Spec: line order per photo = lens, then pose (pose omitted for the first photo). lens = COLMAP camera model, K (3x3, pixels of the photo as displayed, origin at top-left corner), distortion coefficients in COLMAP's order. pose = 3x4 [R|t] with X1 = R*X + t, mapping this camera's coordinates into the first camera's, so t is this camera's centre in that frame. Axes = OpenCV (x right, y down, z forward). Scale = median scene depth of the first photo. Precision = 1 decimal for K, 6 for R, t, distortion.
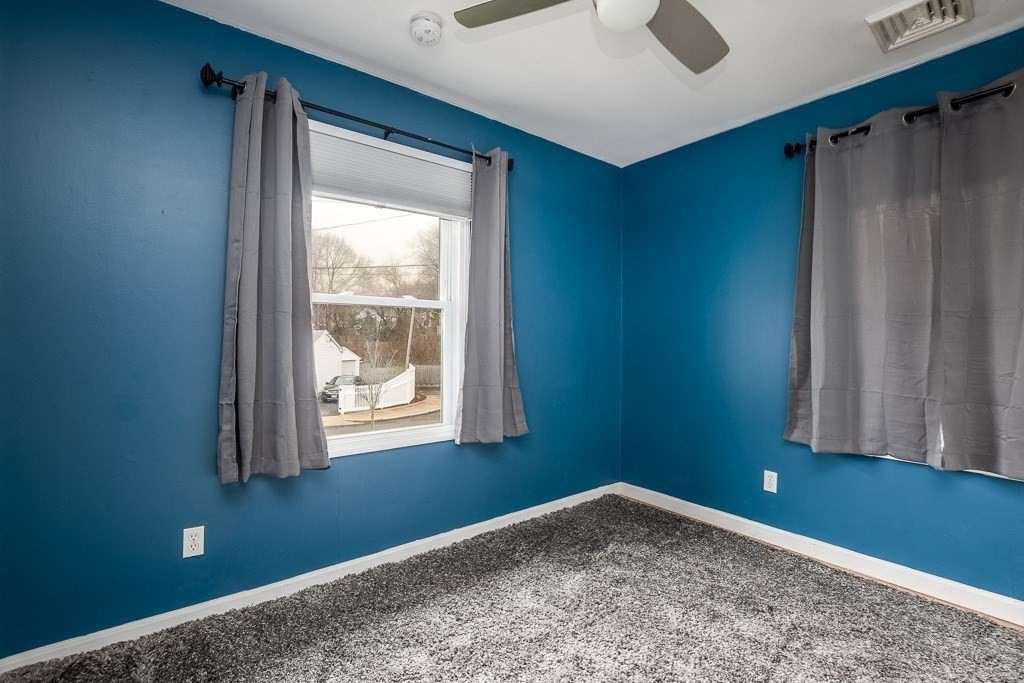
lens RADIAL K [[461.1, 0, 508.1], [0, 461.1, 342.7], [0, 0, 1]] dist [-0.039024, 0.007880]
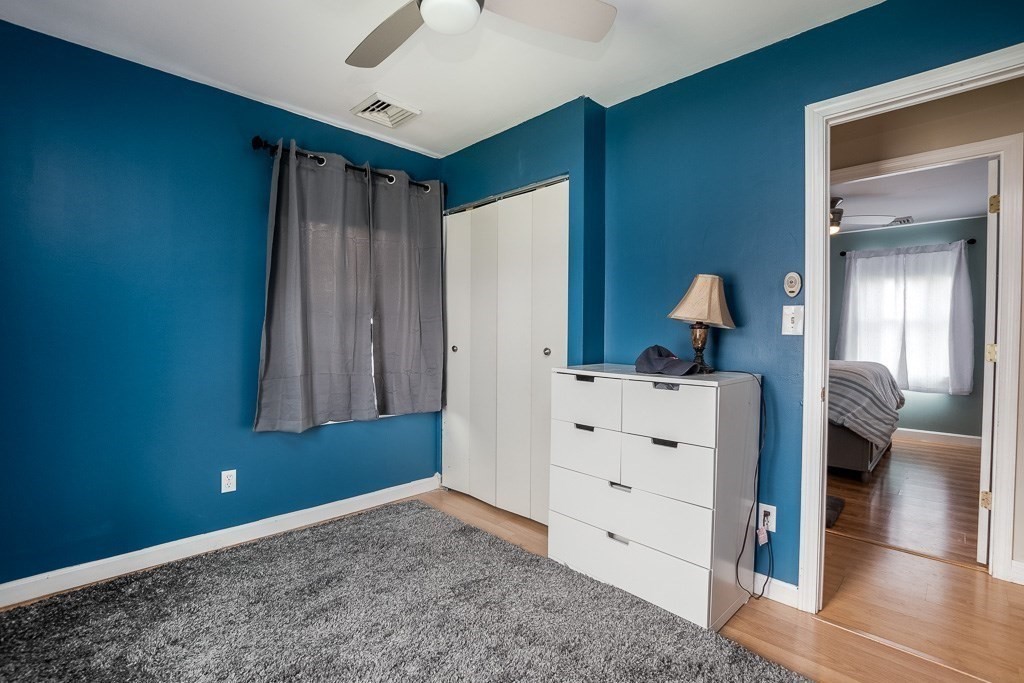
lens RADIAL K [[461.1, 0, 515.1], [0, 461.1, 343.4], [0, 0, 1]] dist [-0.039024, 0.007880]
pose [[-0.114666, -0.034470, 0.992806, -0.508299], [-0.001100, 0.999402, 0.034572, -0.020004], [-0.993403, 0.002872, -0.114636, 0.613091]]
